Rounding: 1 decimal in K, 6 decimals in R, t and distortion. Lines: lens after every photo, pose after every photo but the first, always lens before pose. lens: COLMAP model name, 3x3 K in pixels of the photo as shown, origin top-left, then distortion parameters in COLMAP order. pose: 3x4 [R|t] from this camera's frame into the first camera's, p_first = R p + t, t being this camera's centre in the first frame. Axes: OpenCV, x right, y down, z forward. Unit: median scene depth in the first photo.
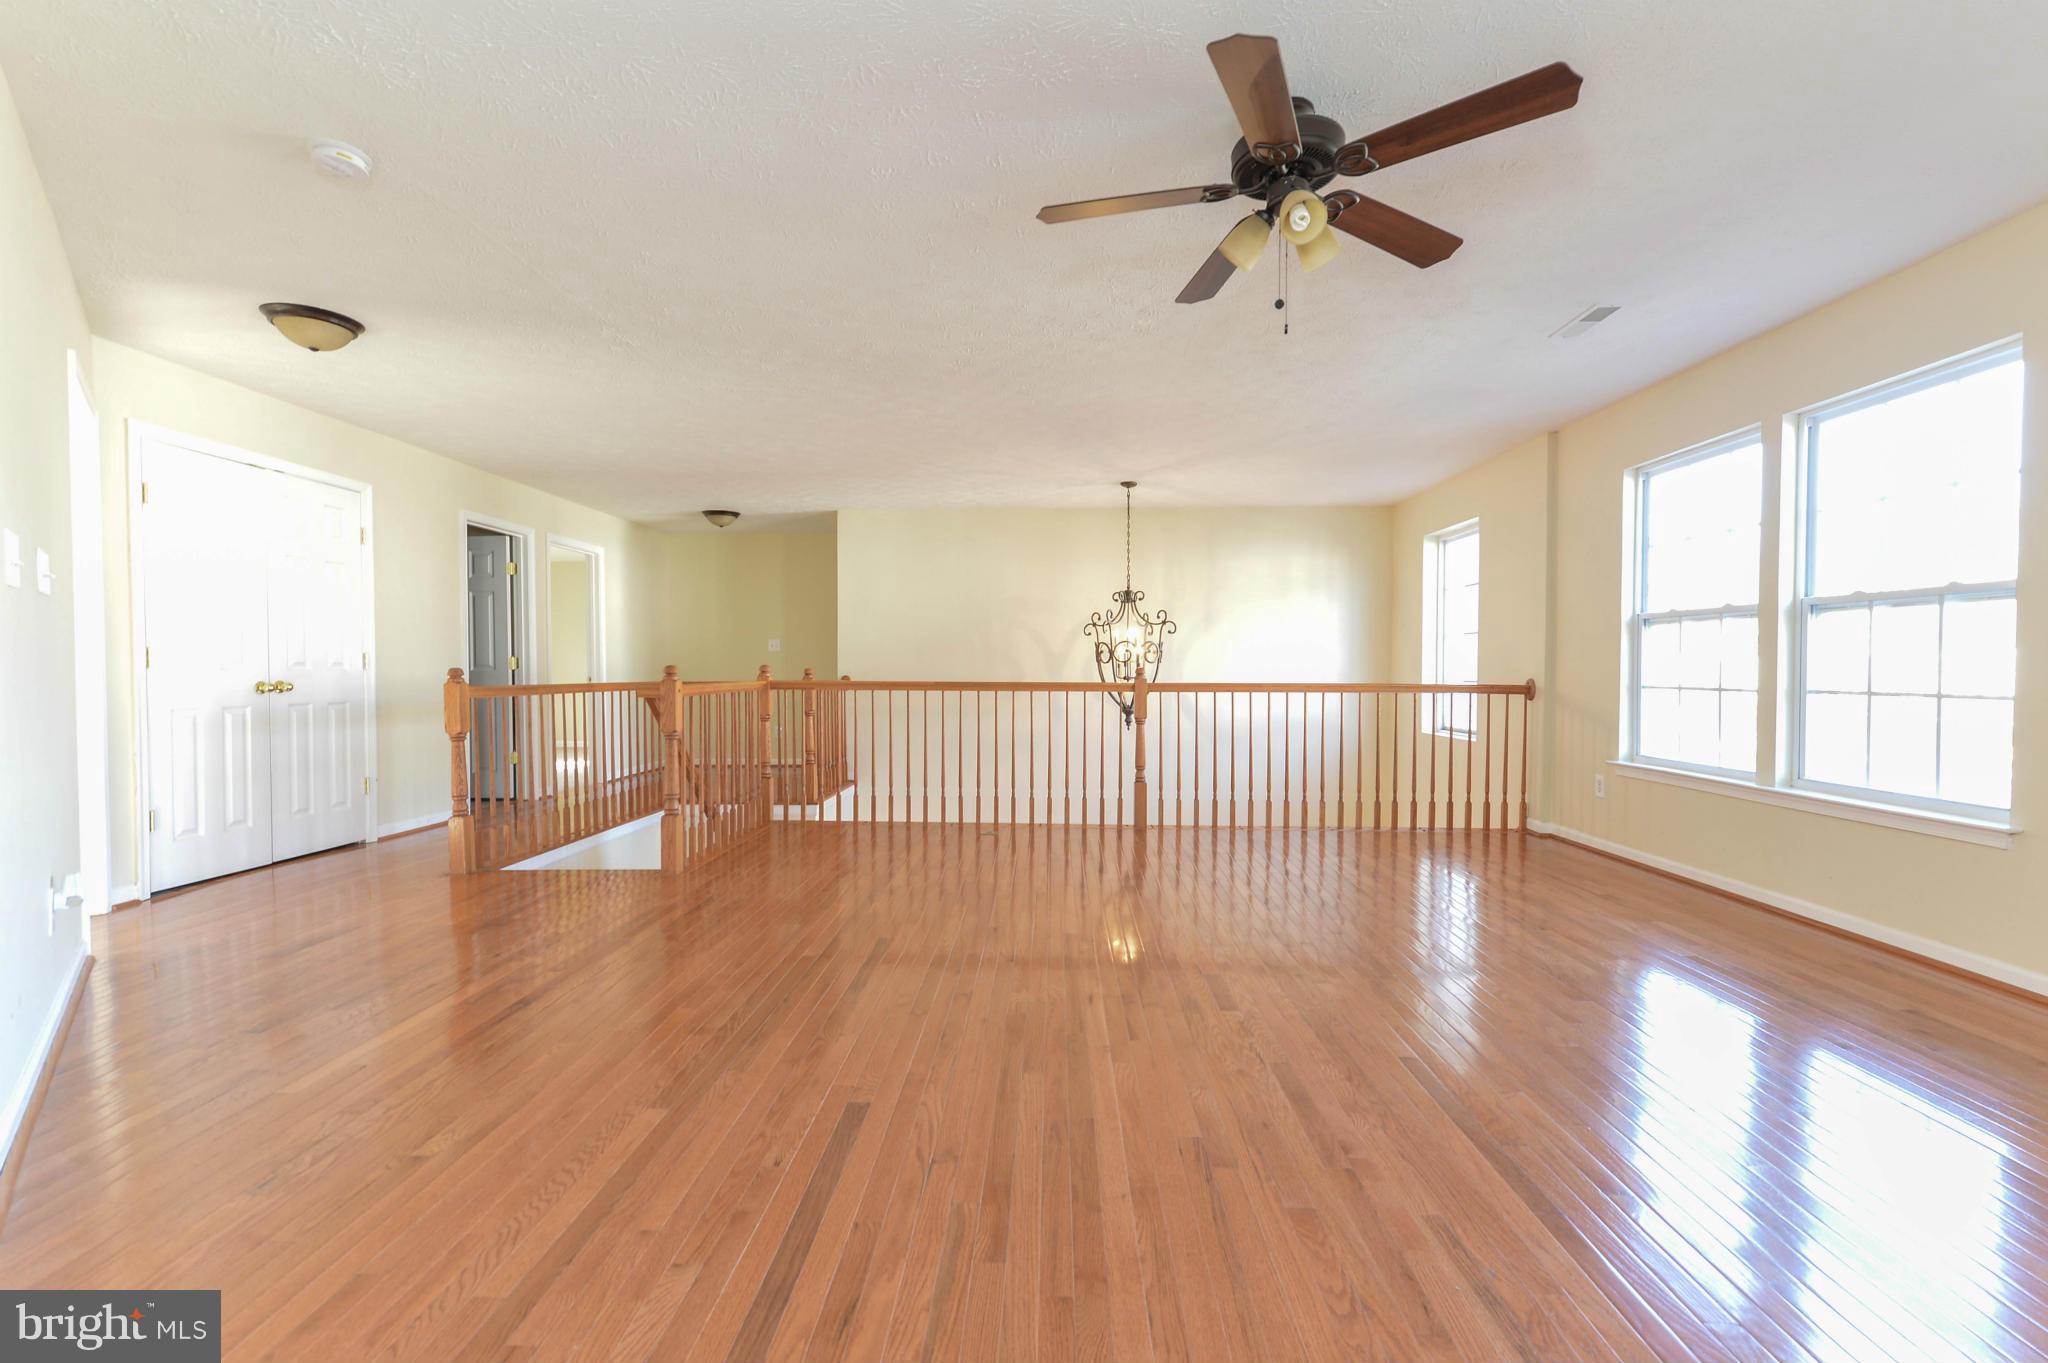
lens RADIAL K [[891.6, 0, 1024.0], [0, 891.6, 681.5], [0, 0, 1]] dist [0.001062, 0.000139]
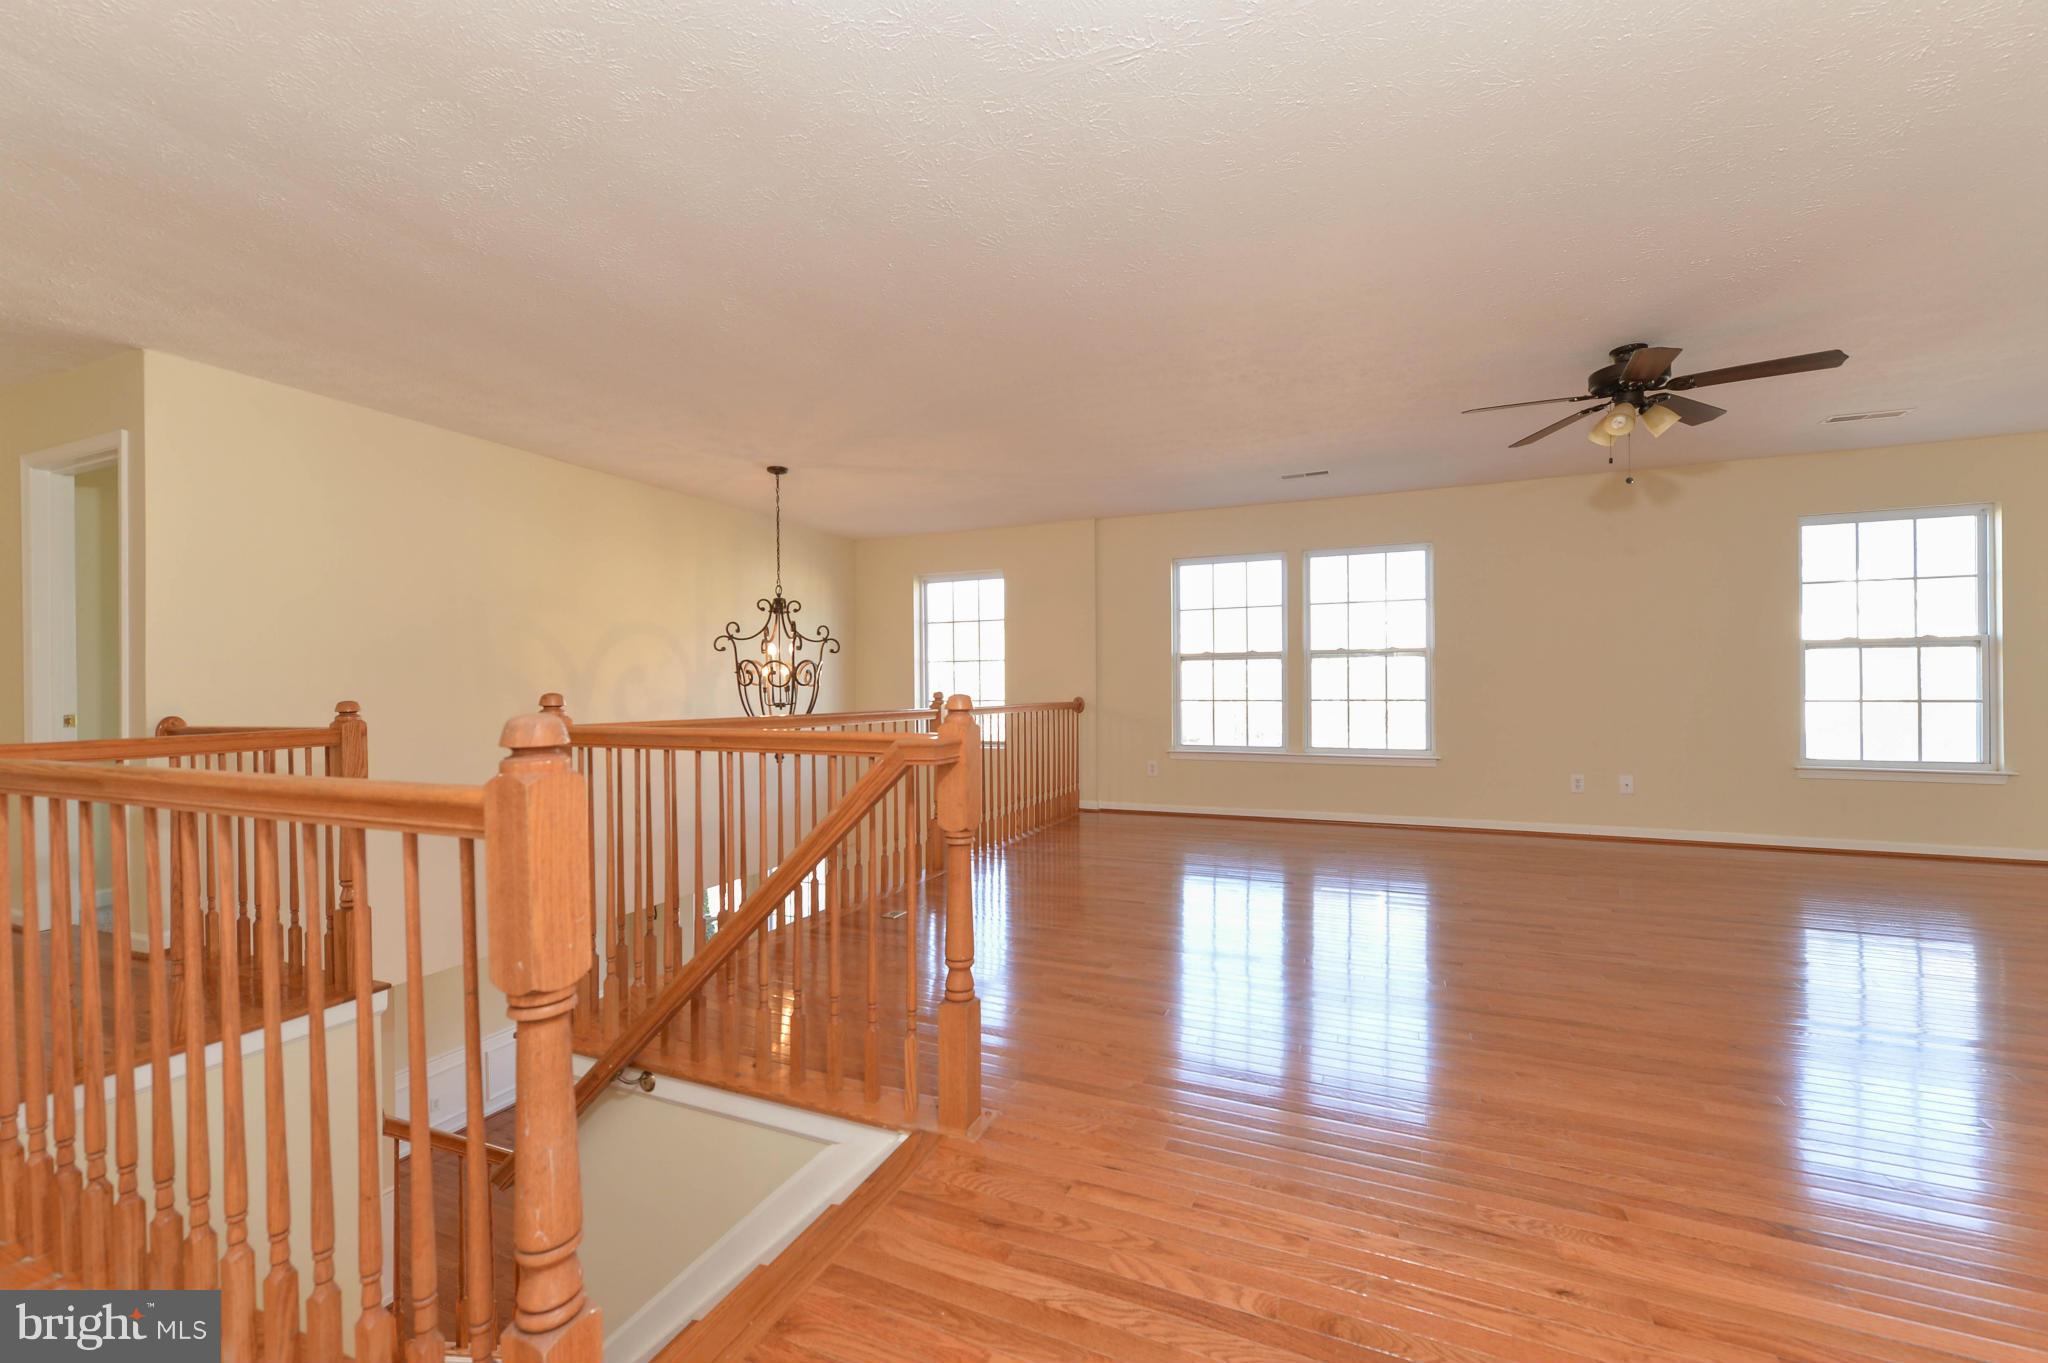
lens RADIAL K [[845.5, 0, 1024.0], [0, 845.5, 681.5], [0, 0, 1]] dist [-0.000008, 0.000029]
pose [[0.362565, -0.001119, 0.931958, -0.615485], [0.021008, 0.999755, -0.006973, -0.017572], [-0.931722, 0.022107, 0.362500, 0.586184]]
